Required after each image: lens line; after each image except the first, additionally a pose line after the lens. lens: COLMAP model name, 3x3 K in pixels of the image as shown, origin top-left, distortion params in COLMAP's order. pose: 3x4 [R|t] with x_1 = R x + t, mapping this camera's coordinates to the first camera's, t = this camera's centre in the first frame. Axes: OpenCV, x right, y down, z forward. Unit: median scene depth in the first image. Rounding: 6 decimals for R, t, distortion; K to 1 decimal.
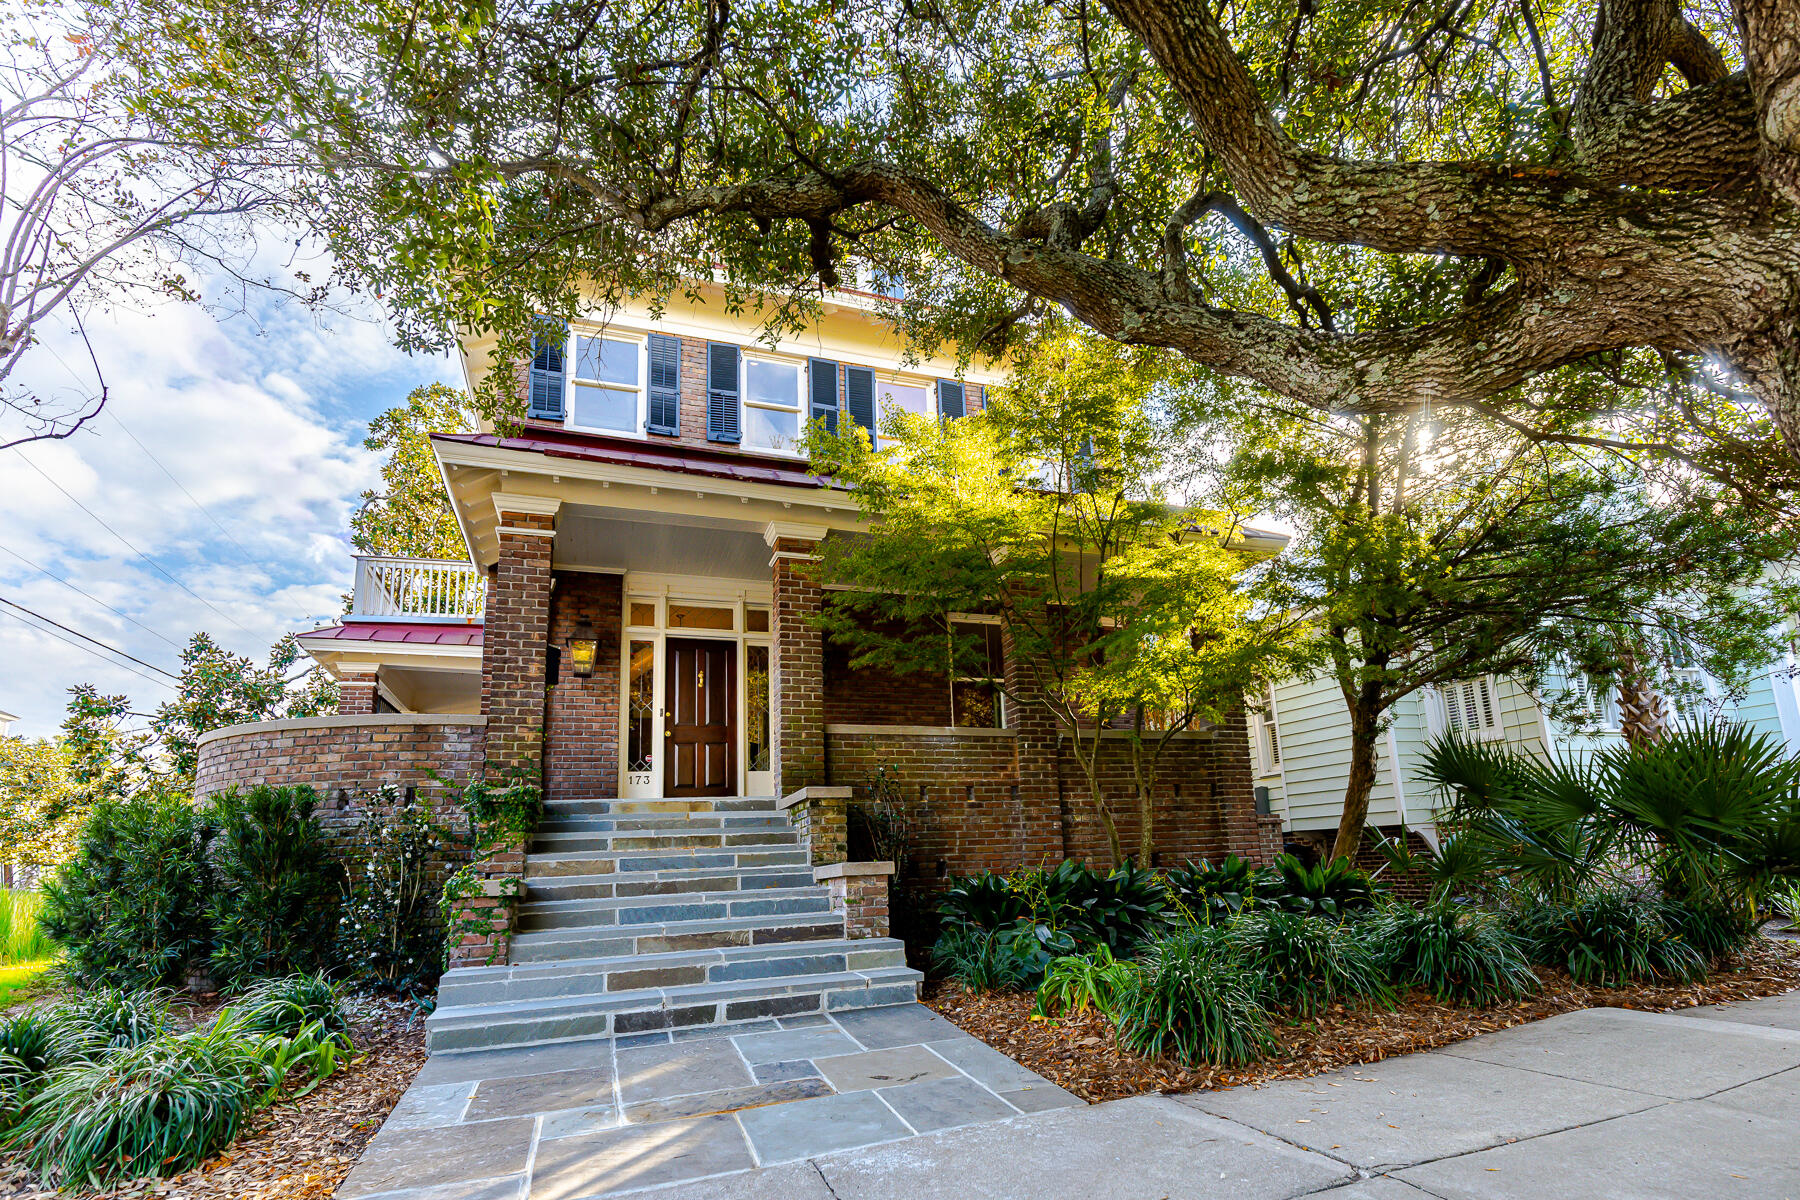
lens RADIAL K [[877.0, 0, 916.9], [0, 877.0, 681.7], [0, 0, 1]] dist [0.021250, 0.000709]
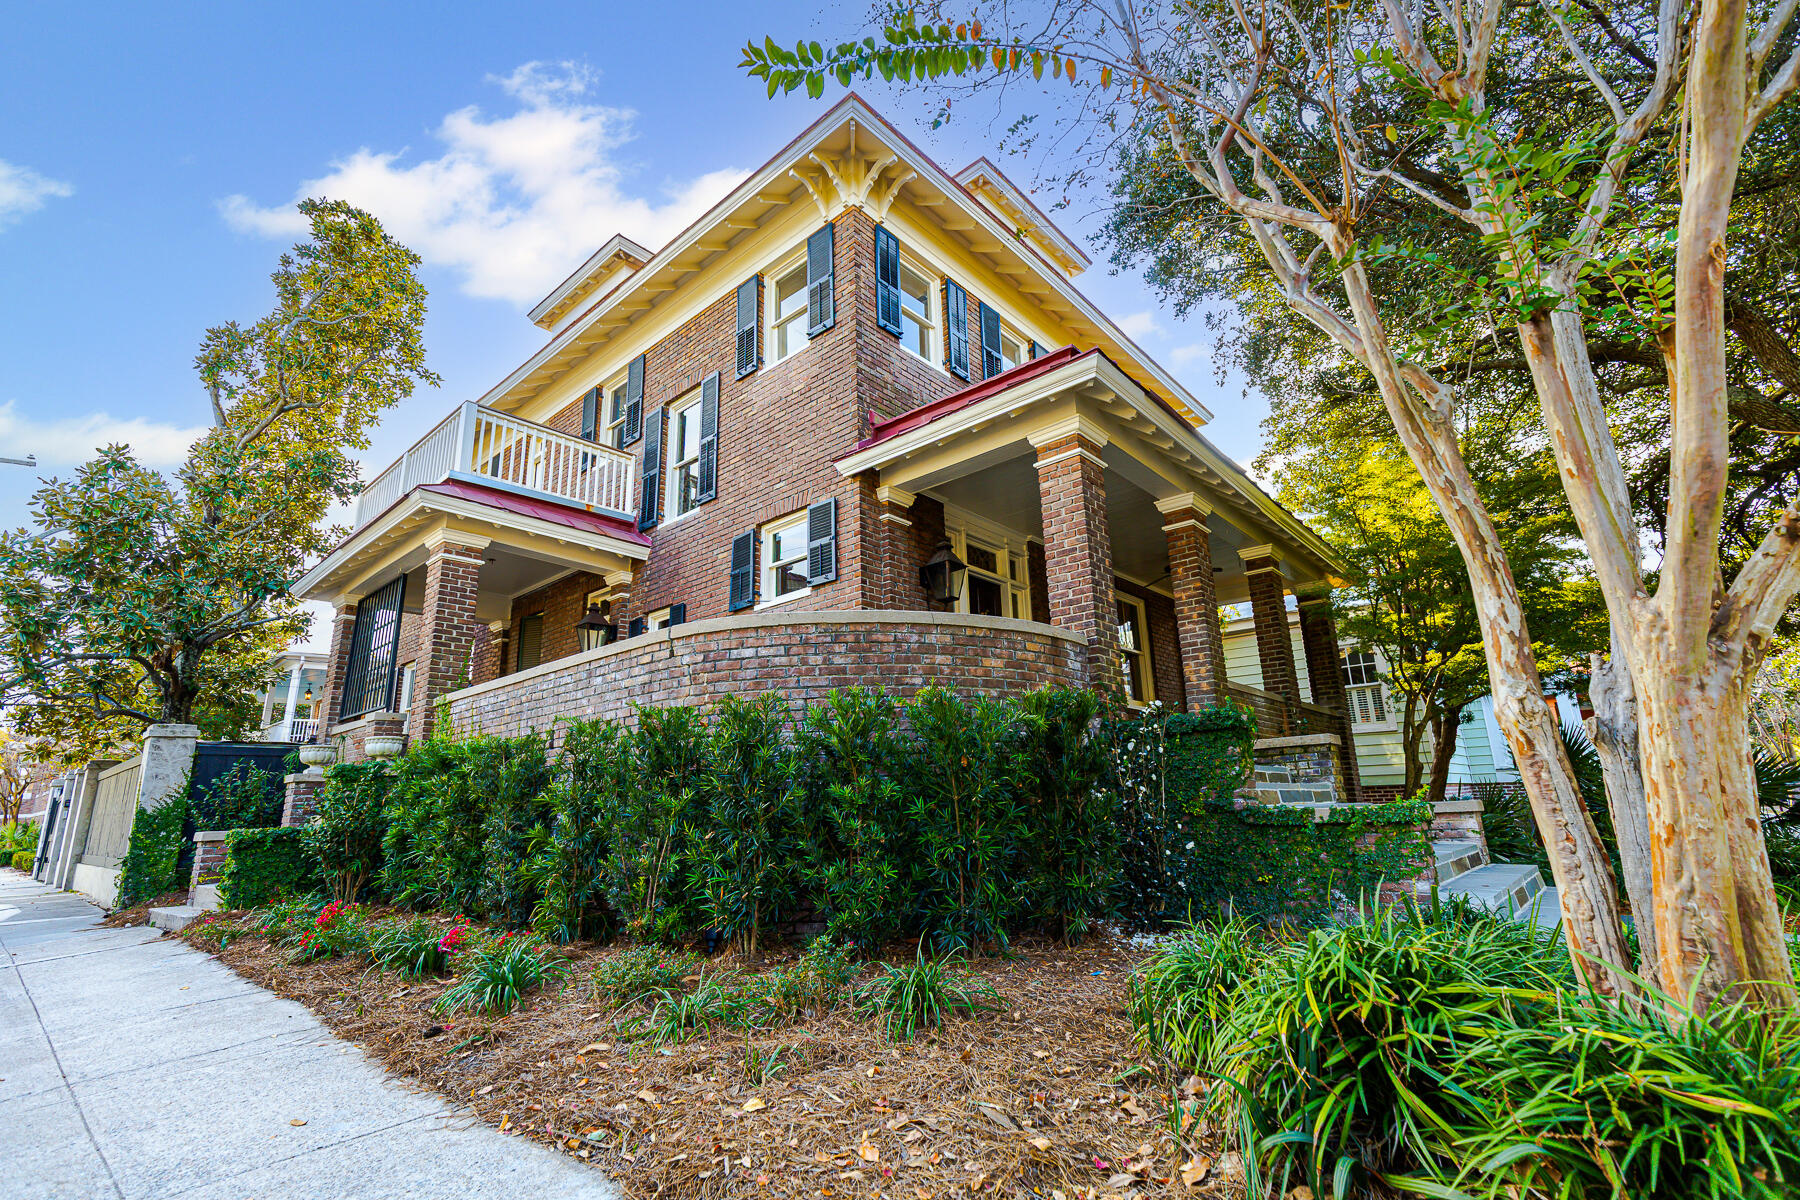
lens RADIAL K [[799.2, 0, 899.8], [0, 799.2, 592.8], [0, 0, 1]] dist [0.006012, -0.002794]
pose [[0.874555, 0.149969, 0.461155, -1.066202], [-0.115533, 0.988031, -0.102209, 0.103921], [-0.470963, 0.036109, 0.881414, 0.317195]]
